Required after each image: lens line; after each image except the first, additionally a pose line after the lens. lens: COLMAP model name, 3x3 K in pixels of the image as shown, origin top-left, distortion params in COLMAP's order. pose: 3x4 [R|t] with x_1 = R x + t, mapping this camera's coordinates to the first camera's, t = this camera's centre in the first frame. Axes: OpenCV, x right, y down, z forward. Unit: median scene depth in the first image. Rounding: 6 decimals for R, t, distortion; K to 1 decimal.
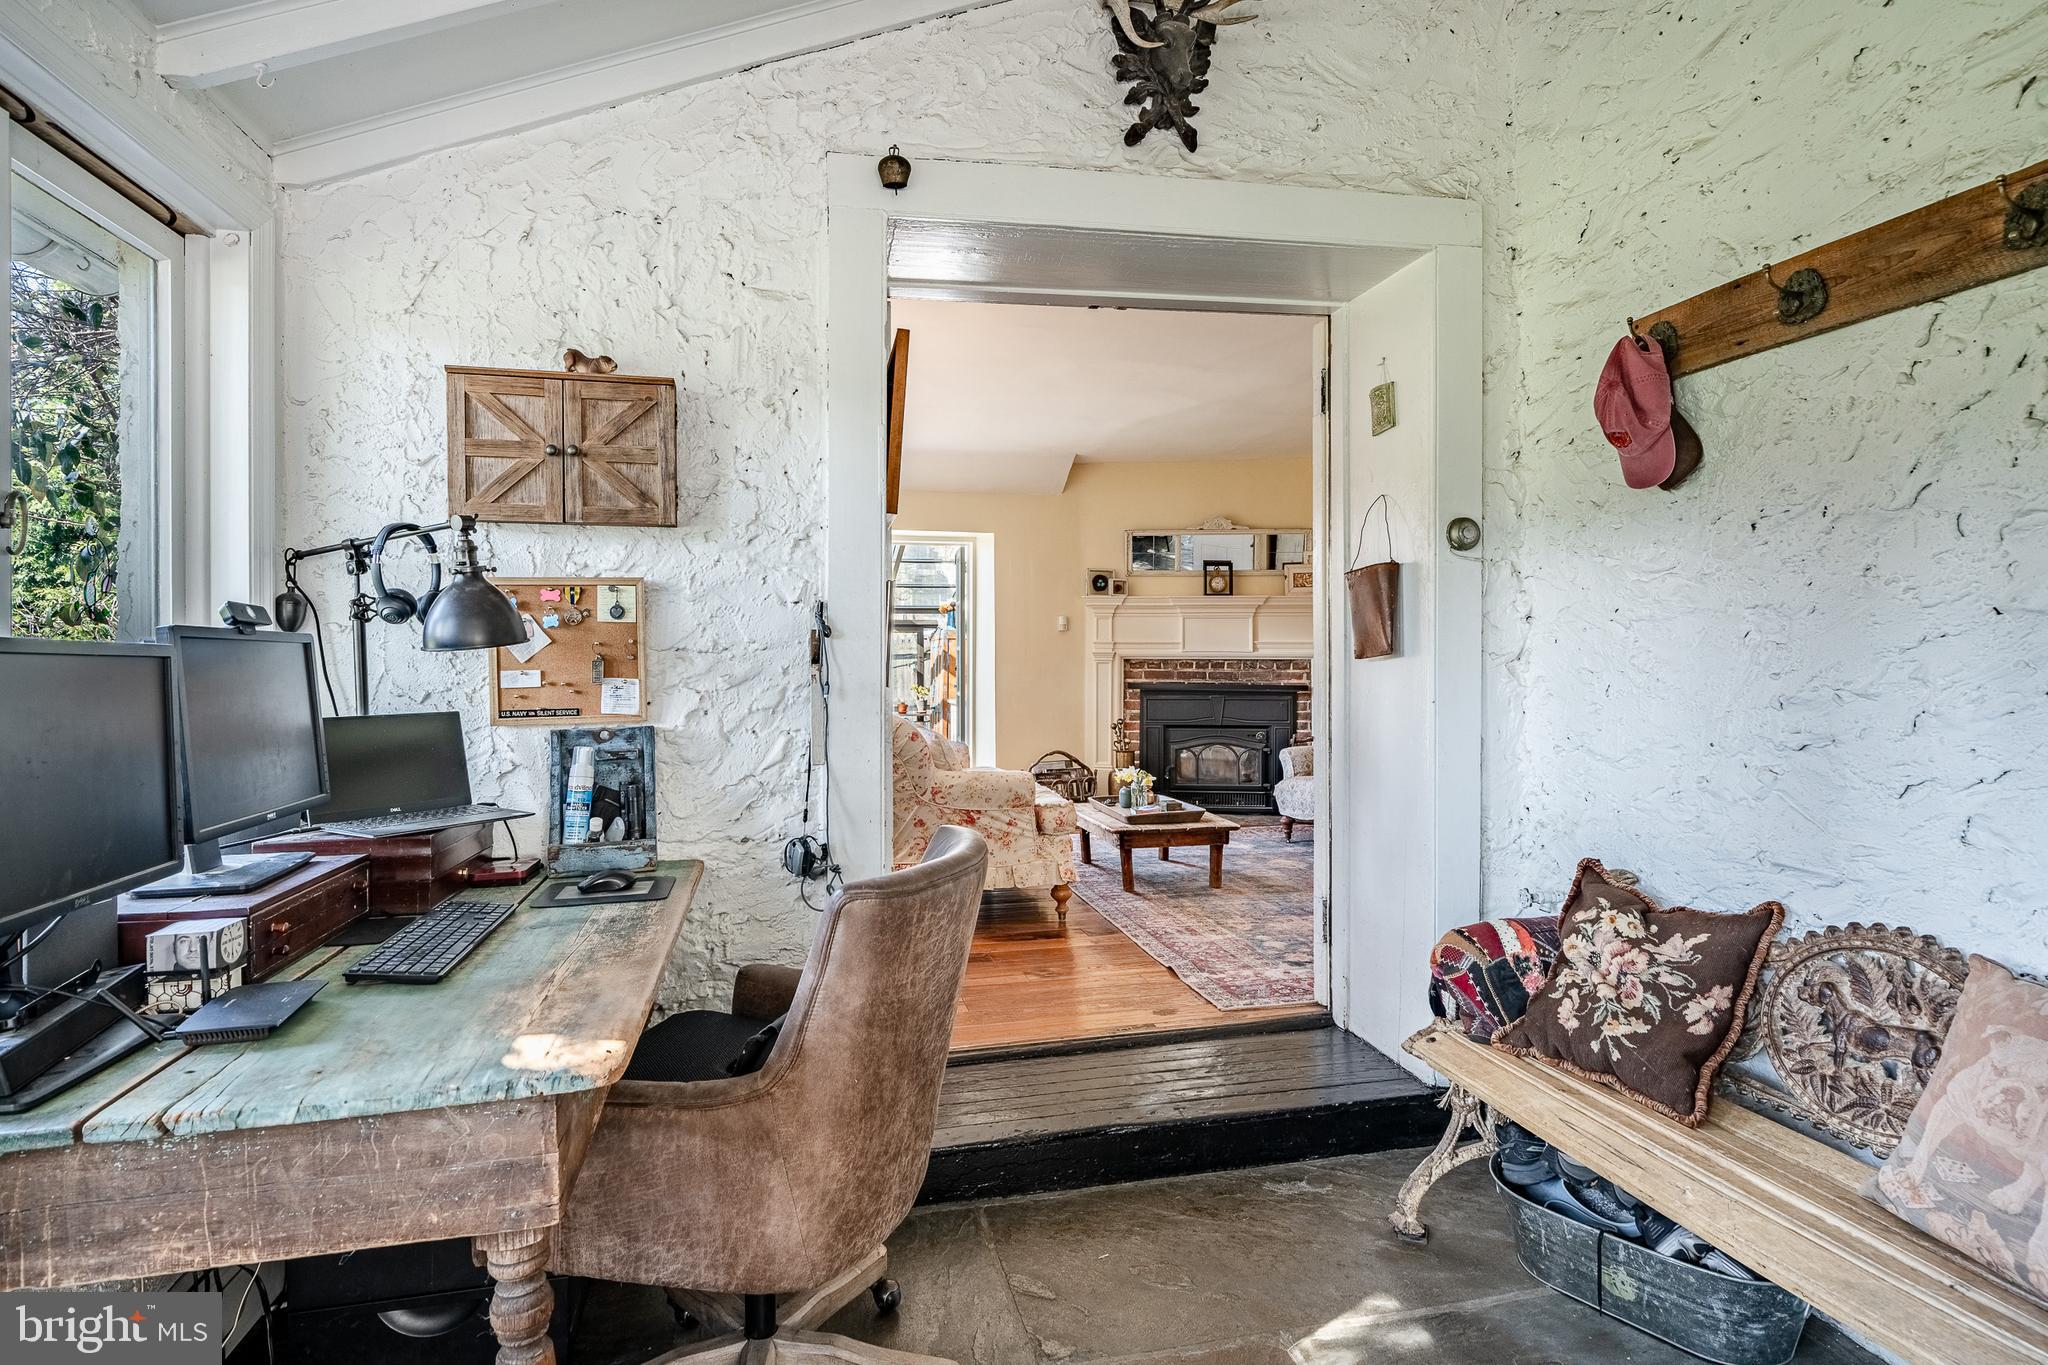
lens RADIAL K [[1052.6, 0, 1017.9], [0, 1052.6, 671.0], [0, 0, 1]] dist [0.000371, 0.000094]
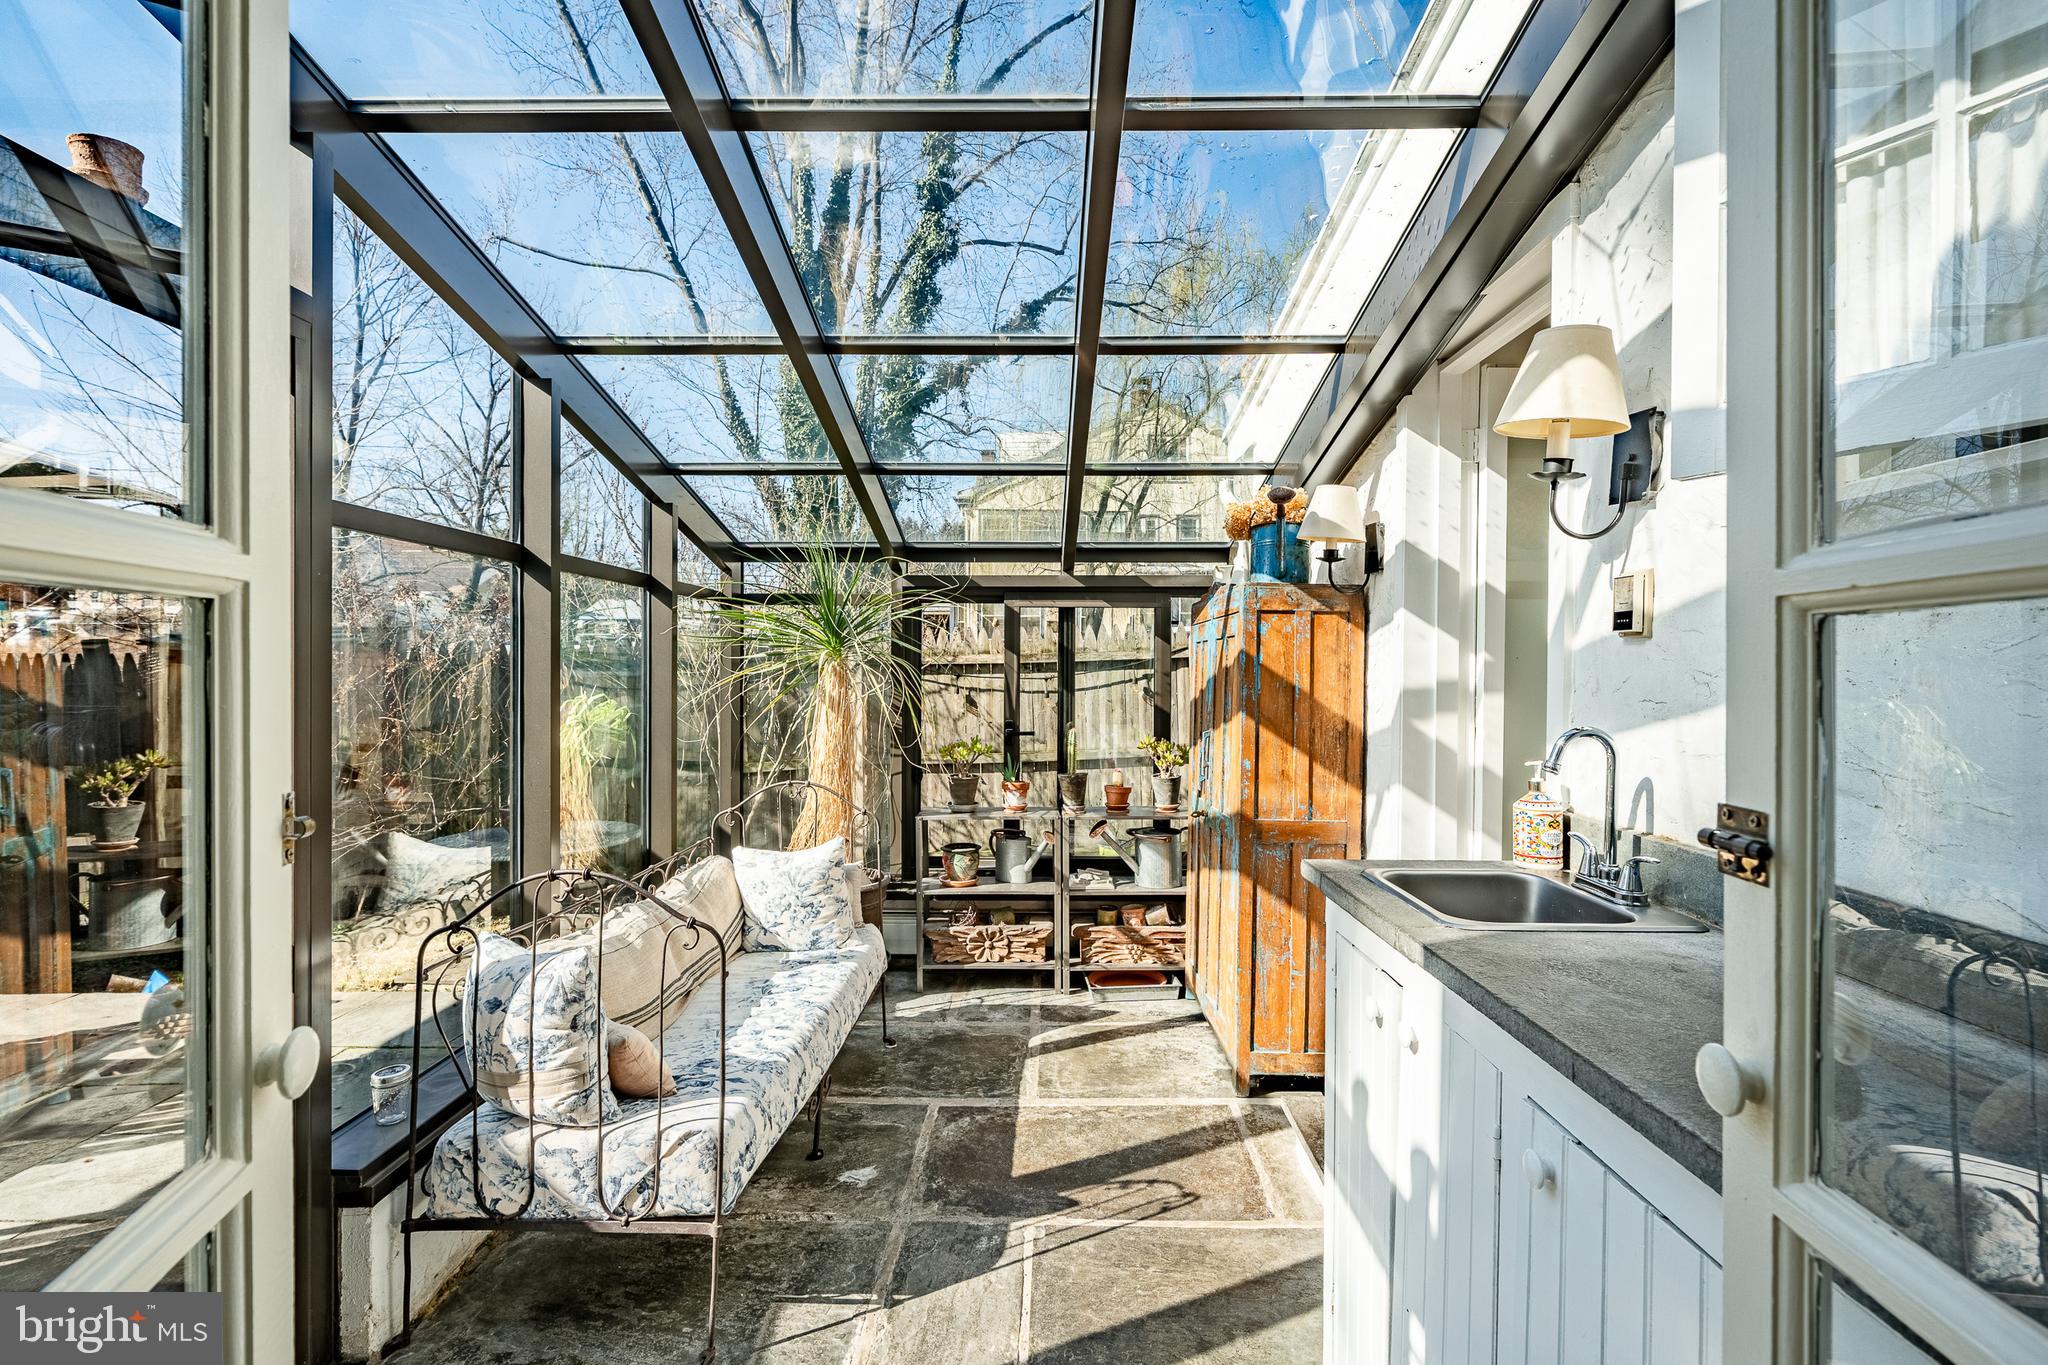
lens RADIAL K [[918.7, 0, 1034.4], [0, 918.7, 679.1], [0, 0, 1]] dist [-0.002574, -0.000085]
pose [[0.978261, 0.006672, -0.207271, -0.108846], [-0.006095, 0.999976, 0.003425, -0.014757], [0.207289, -0.002087, 0.978277, 1.044960]]
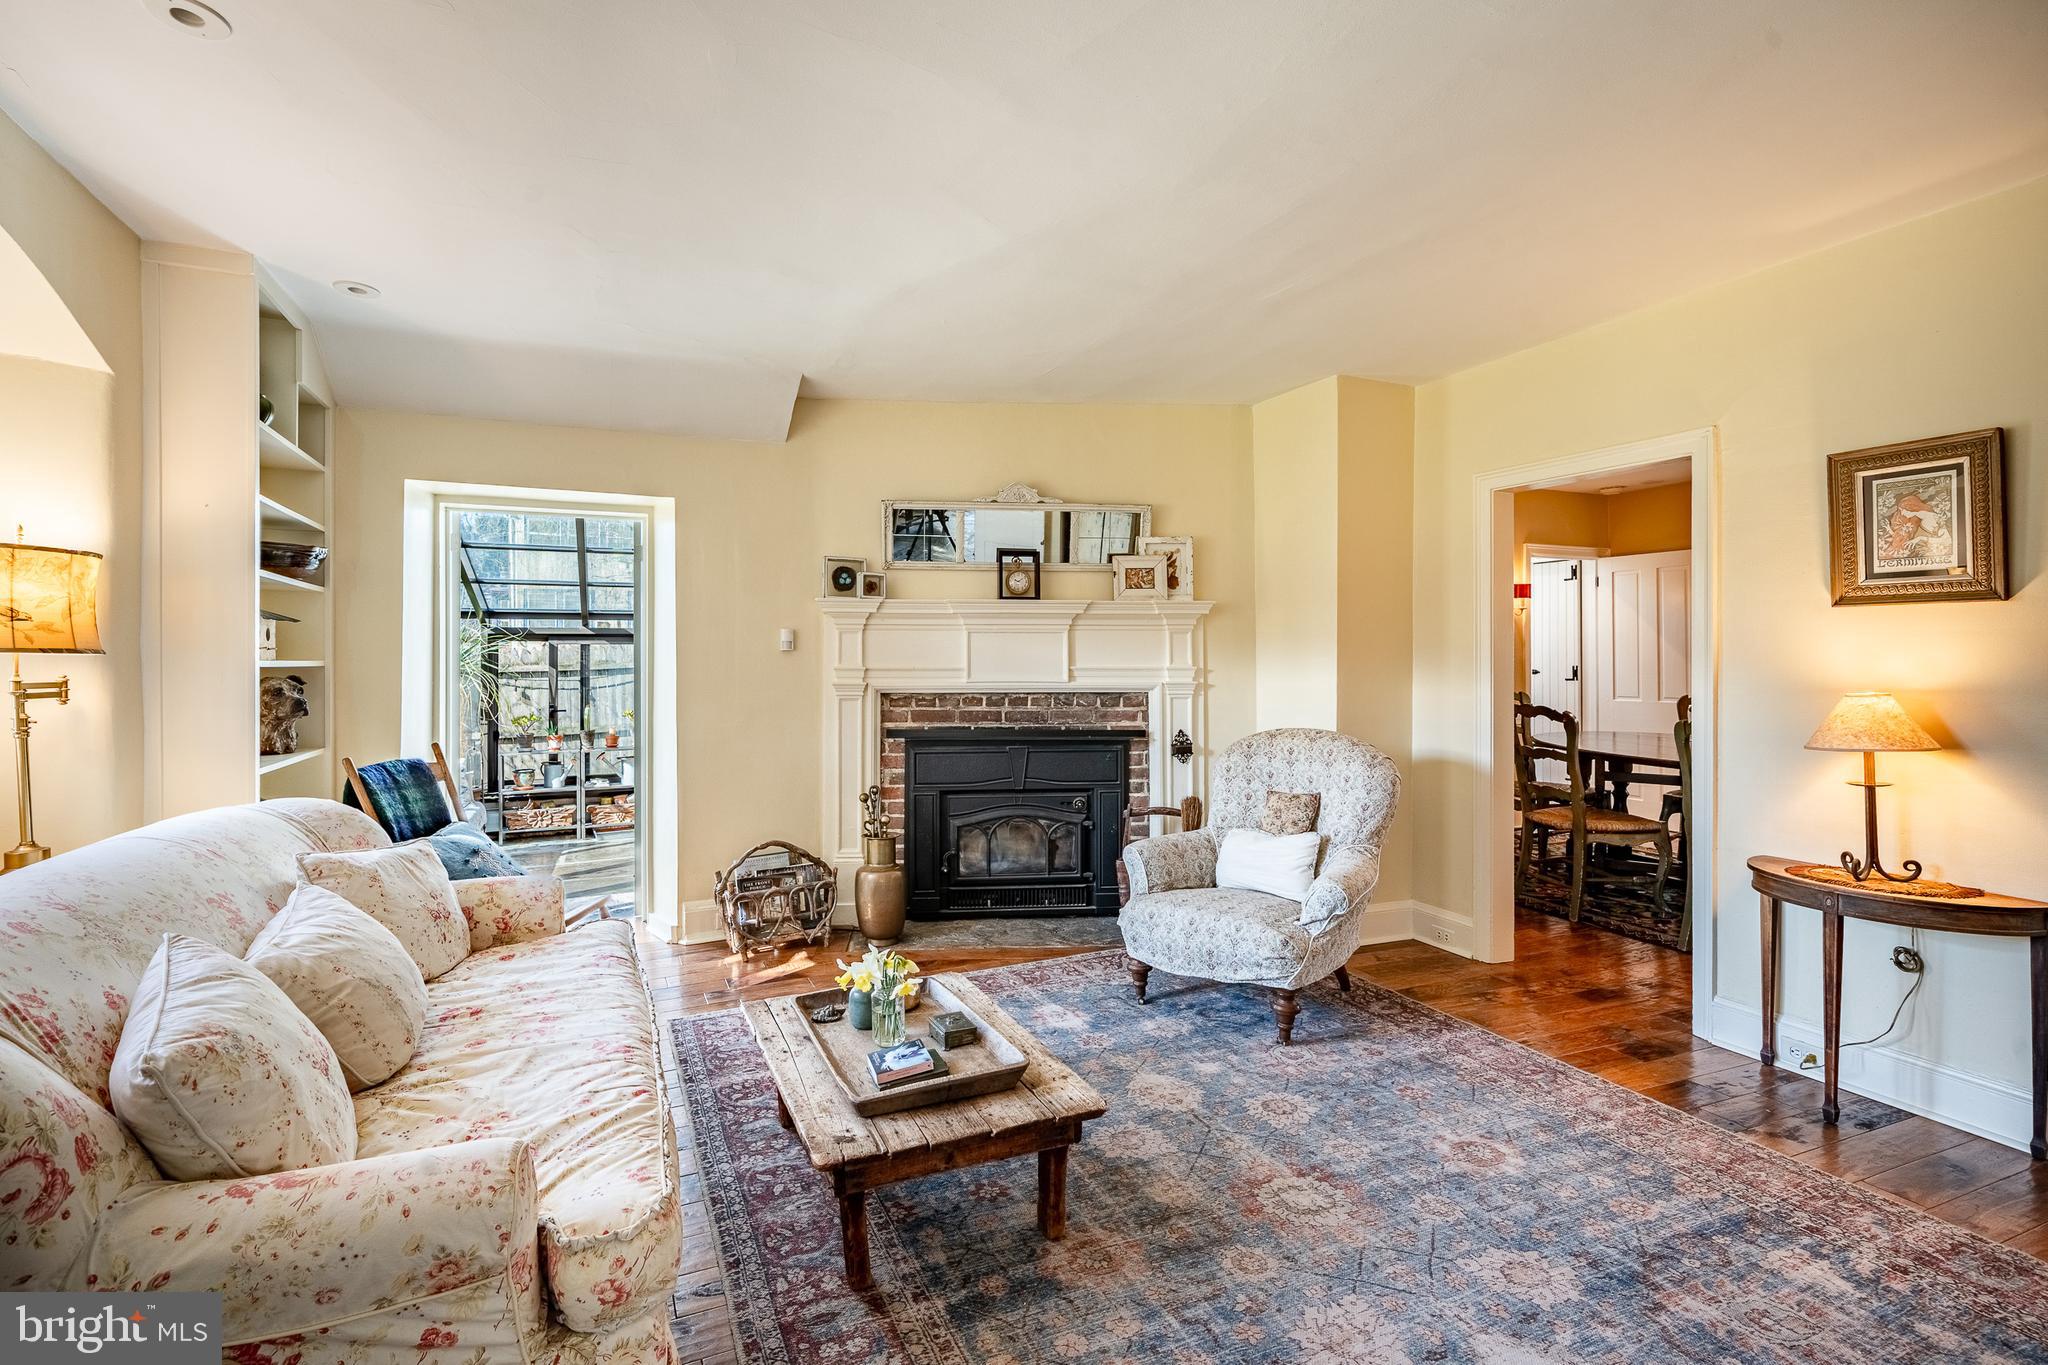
lens RADIAL K [[937.5, 0, 1004.4], [0, 937.5, 660.5], [0, 0, 1]] dist [-0.003472, 0.000098]
pose [[0.979135, -0.001745, 0.203205, 0.057360], [0.003556, 0.999957, -0.008549, -0.026915], [-0.203181, 0.009094, 0.979099, 0.405340]]
